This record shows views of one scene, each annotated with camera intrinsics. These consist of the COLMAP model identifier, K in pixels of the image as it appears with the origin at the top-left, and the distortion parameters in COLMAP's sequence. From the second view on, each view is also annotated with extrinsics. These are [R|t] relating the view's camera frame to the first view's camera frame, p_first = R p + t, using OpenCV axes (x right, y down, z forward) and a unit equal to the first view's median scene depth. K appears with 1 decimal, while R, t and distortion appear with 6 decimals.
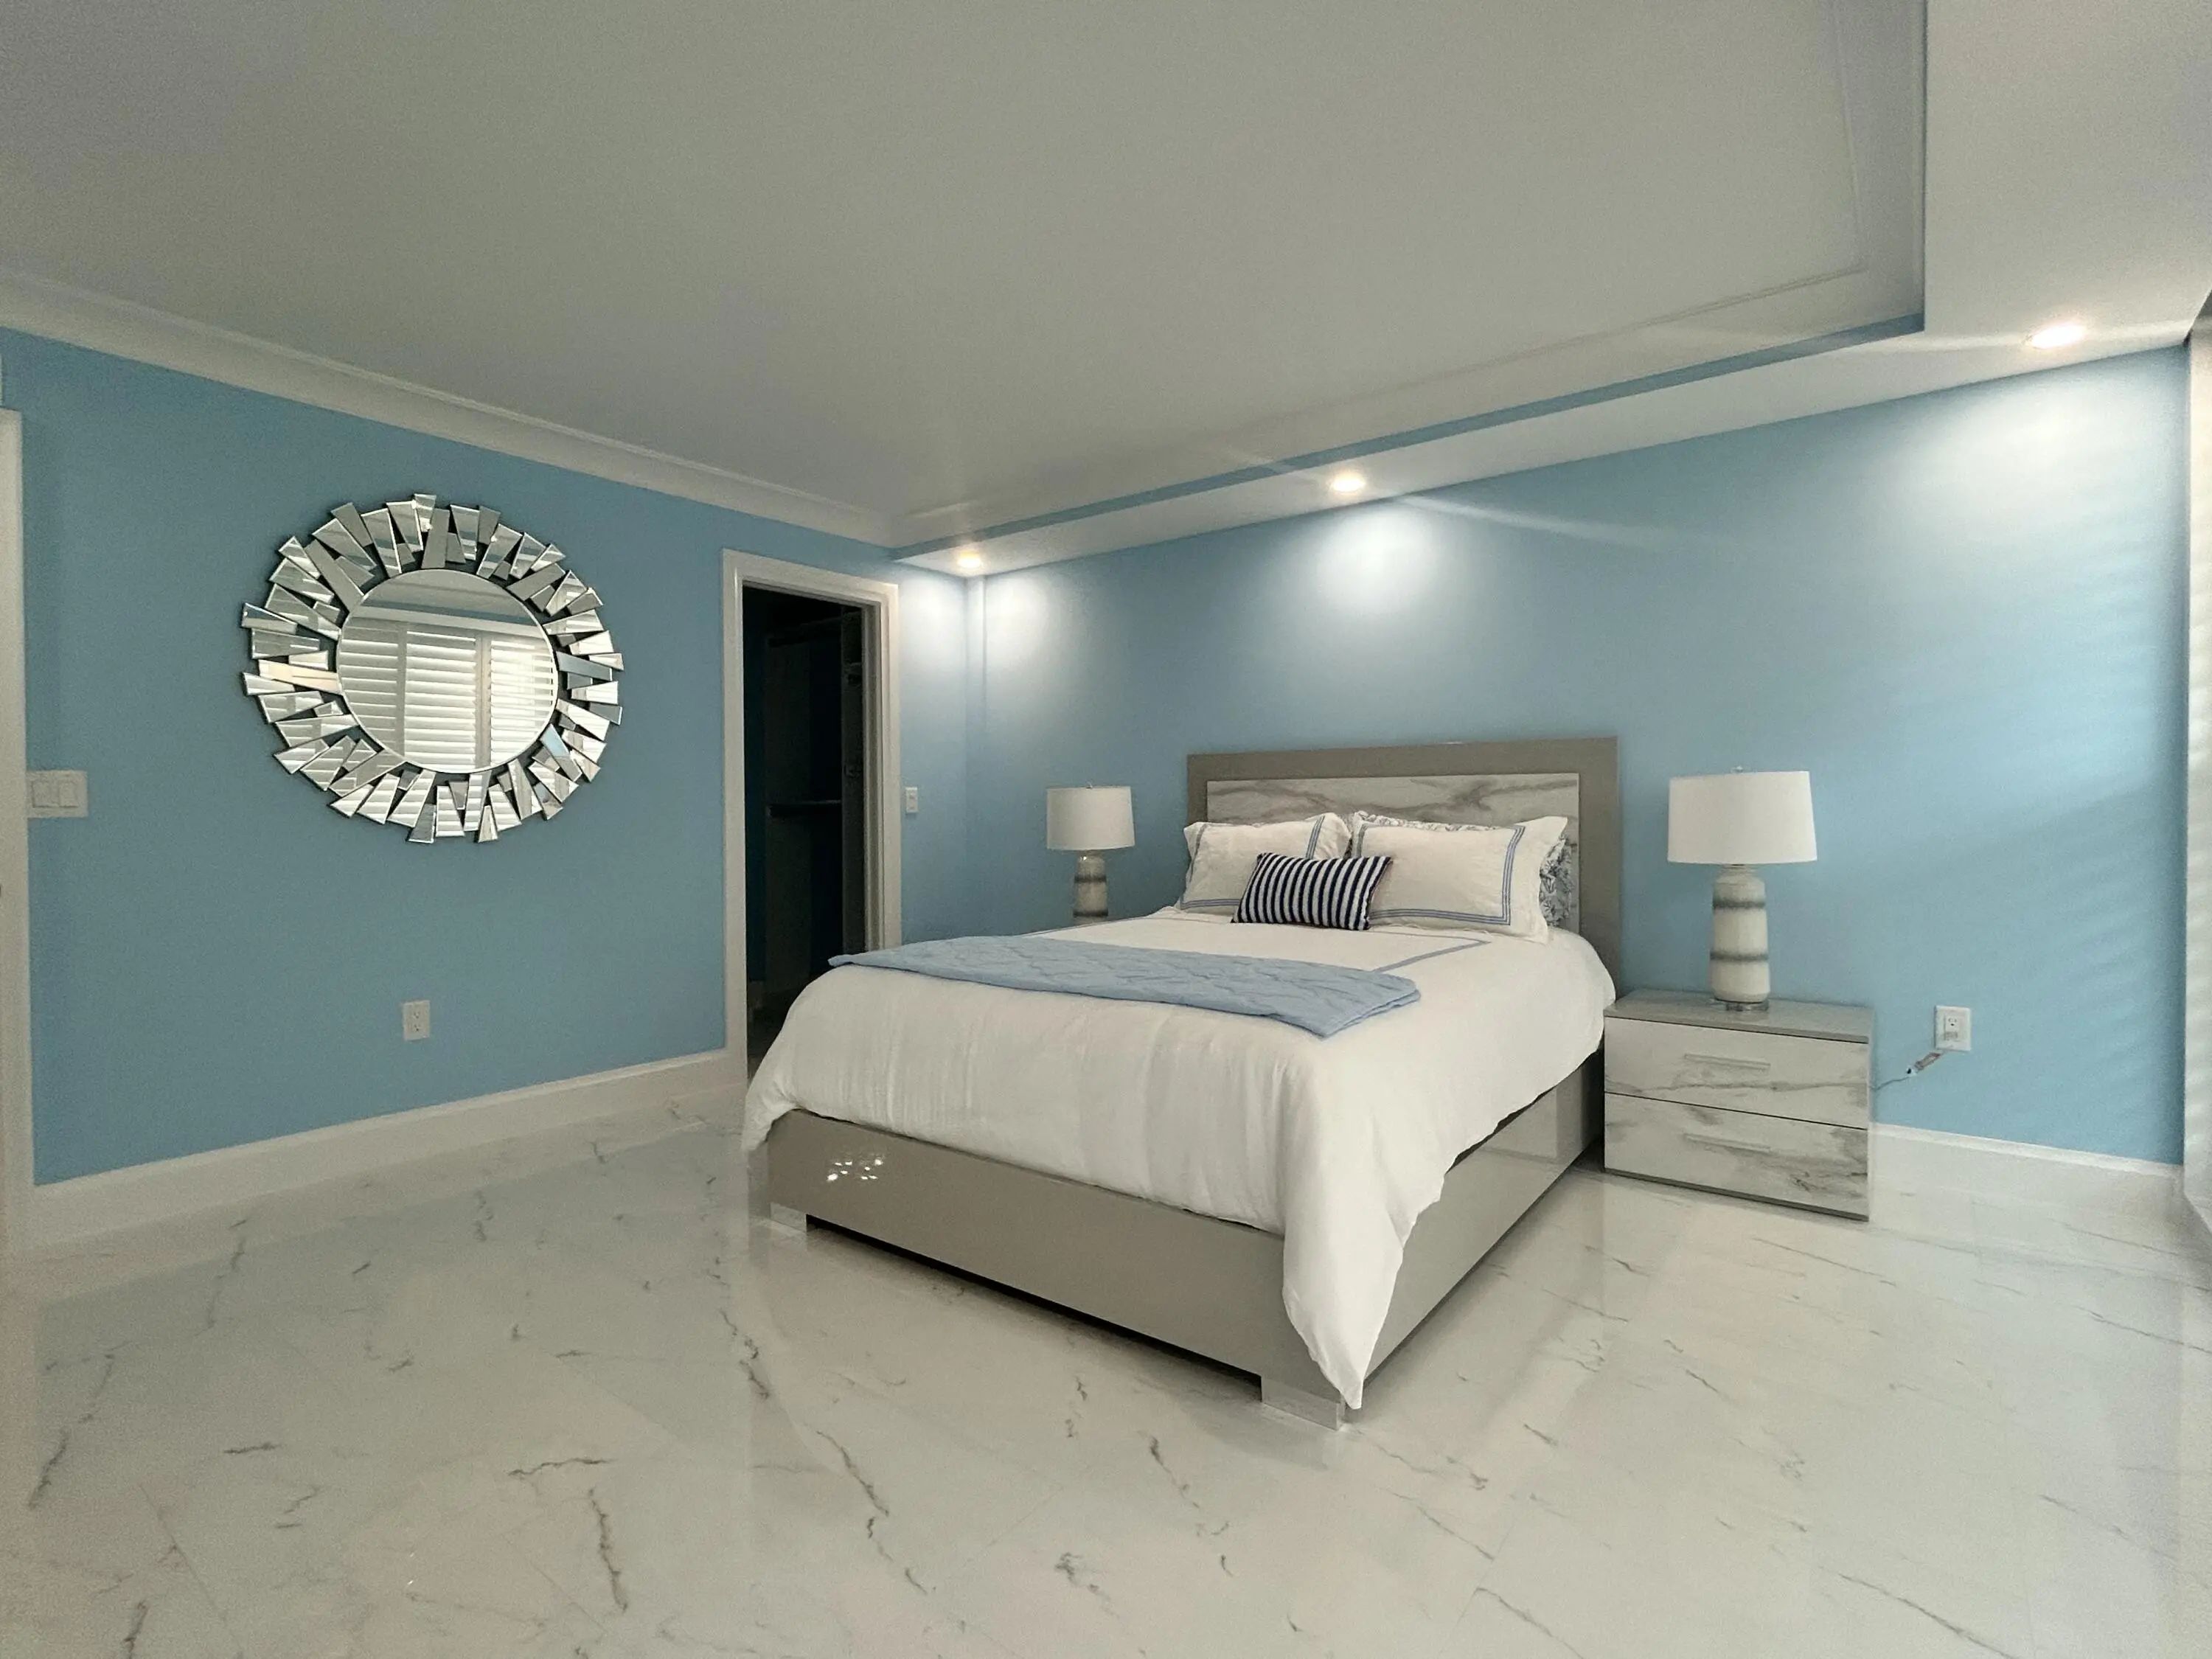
lens RADIAL K [[1052.9, 0, 1115.6], [0, 1052.9, 843.7], [0, 0, 1]] dist [0.000329, 0.000085]
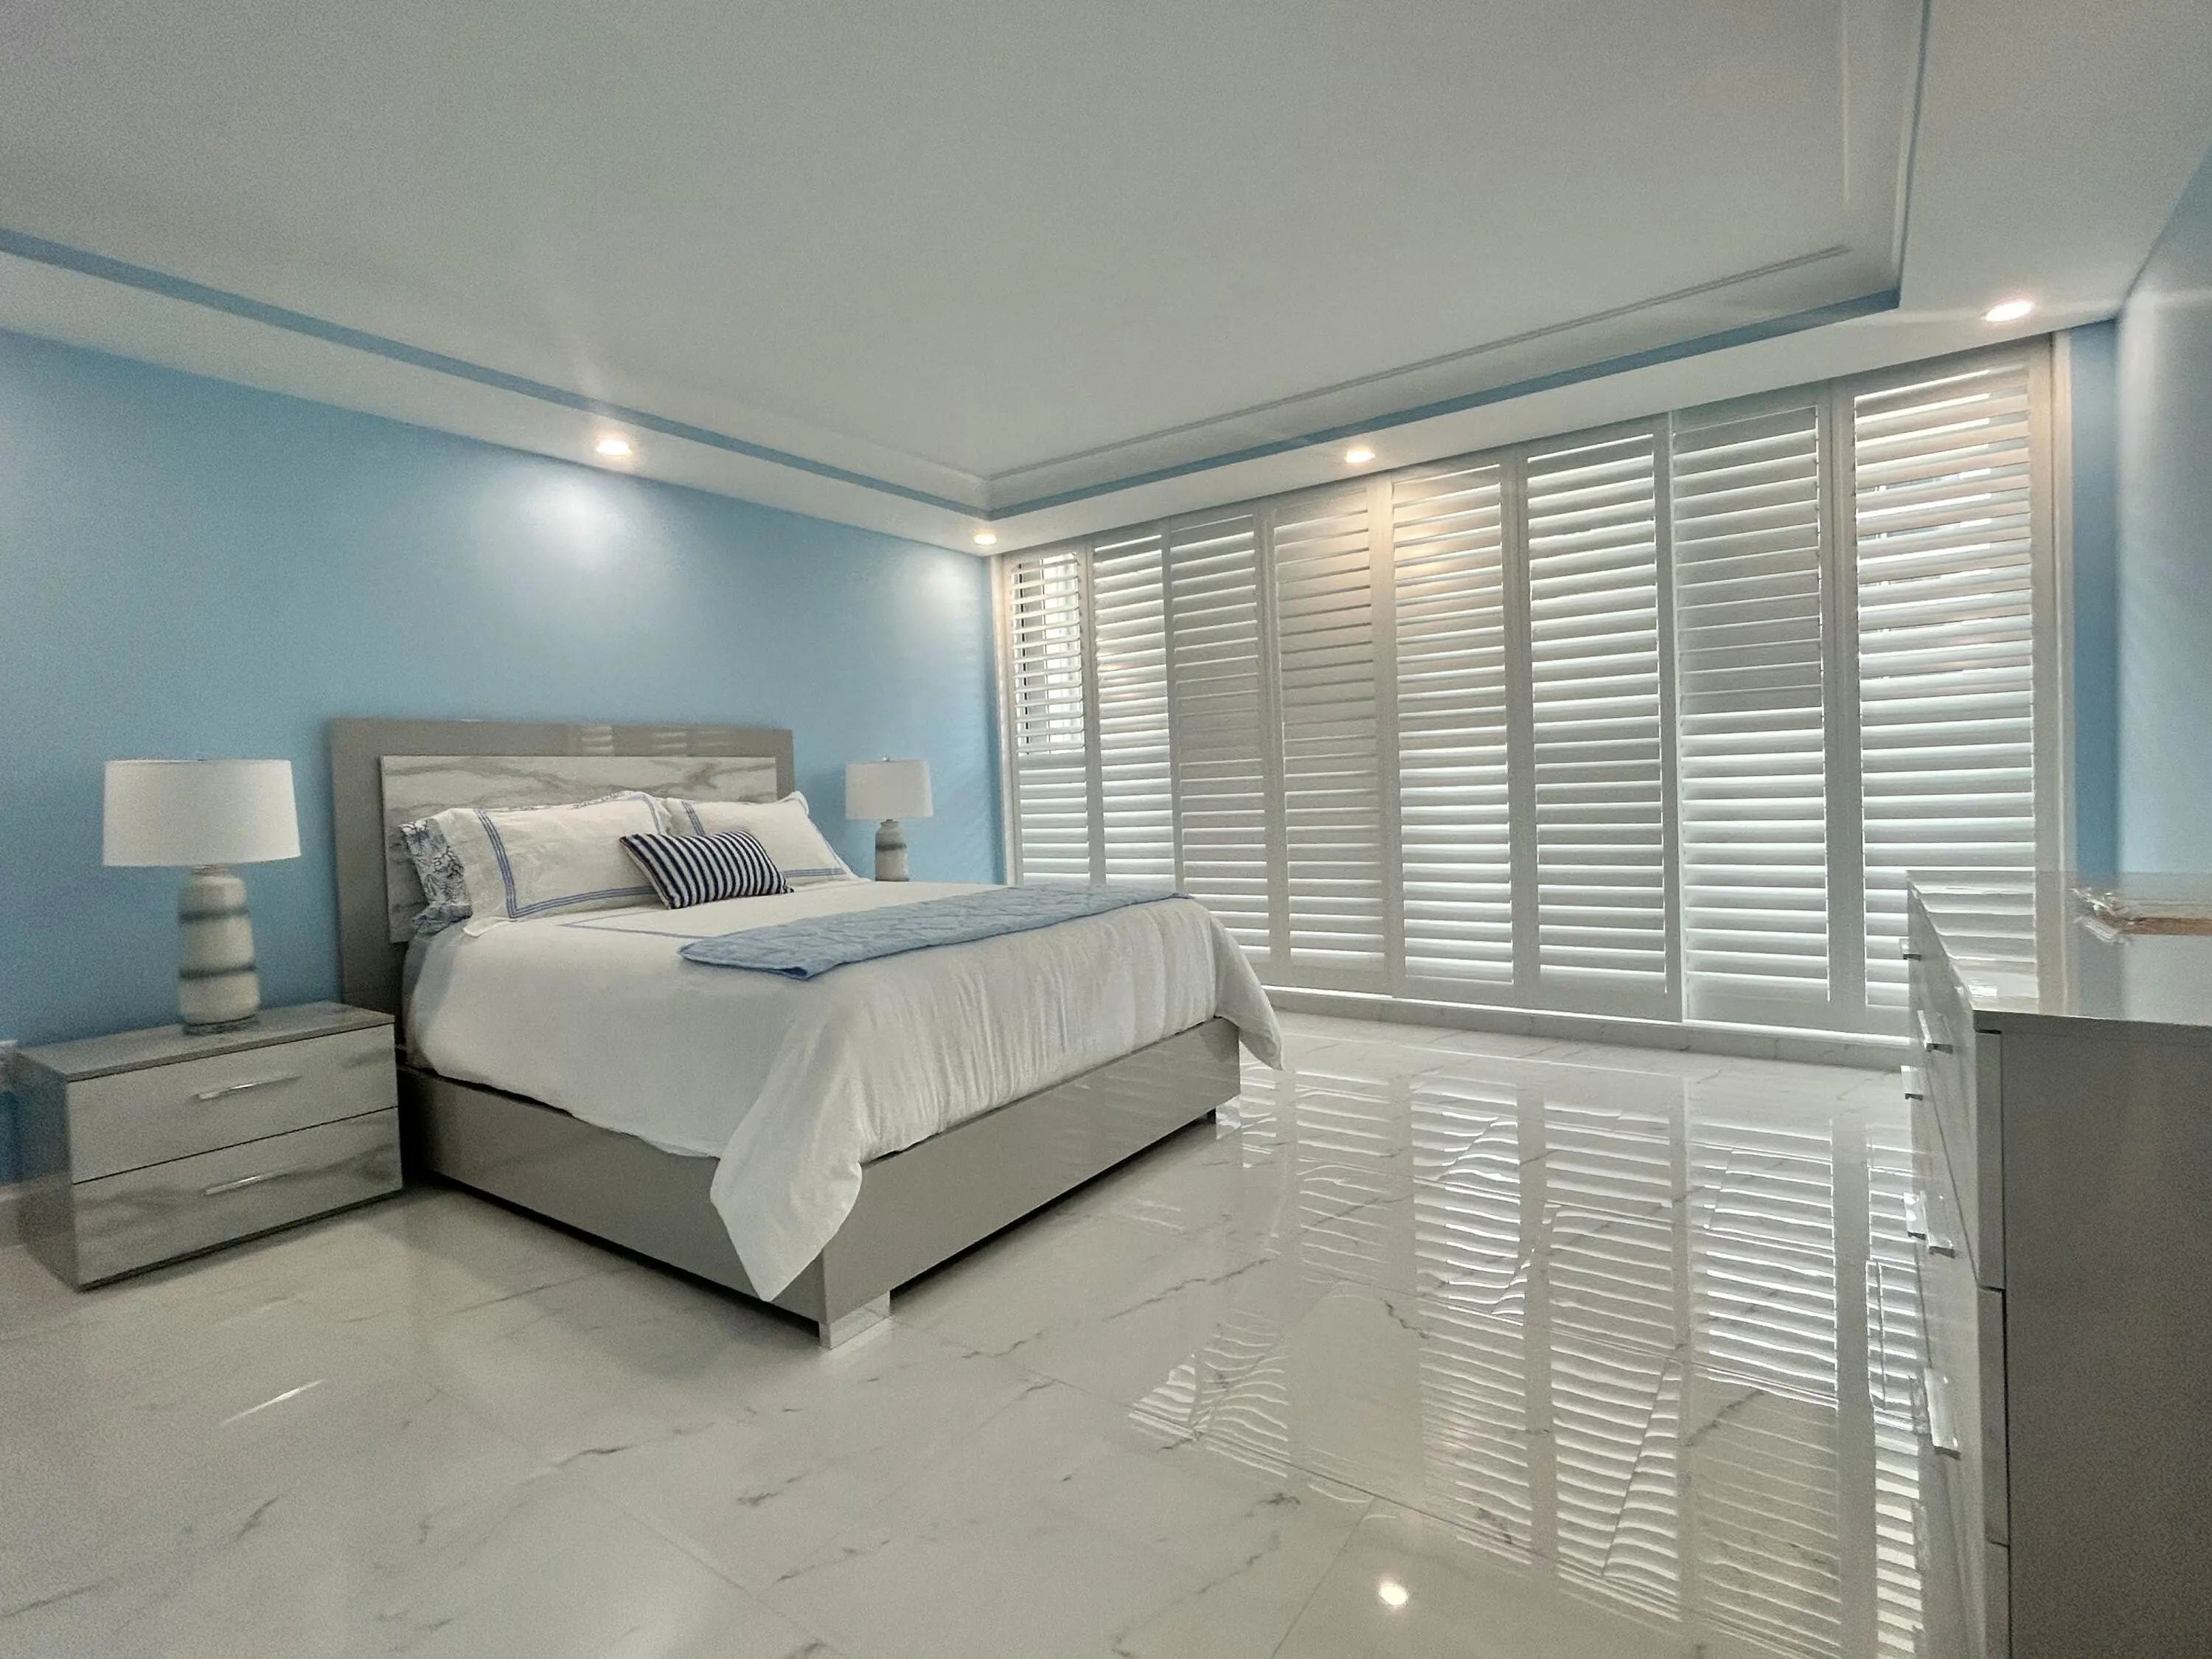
lens RADIAL K [[1052.9, 0, 1115.5], [0, 1052.9, 813.0], [0, 0, 1]] dist [0.000329, 0.000085]
pose [[-0.037328, -0.022984, 0.999039, -0.763029], [0.062370, 0.997733, 0.025285, -0.007271], [-0.997355, 0.063254, -0.035810, 0.596632]]
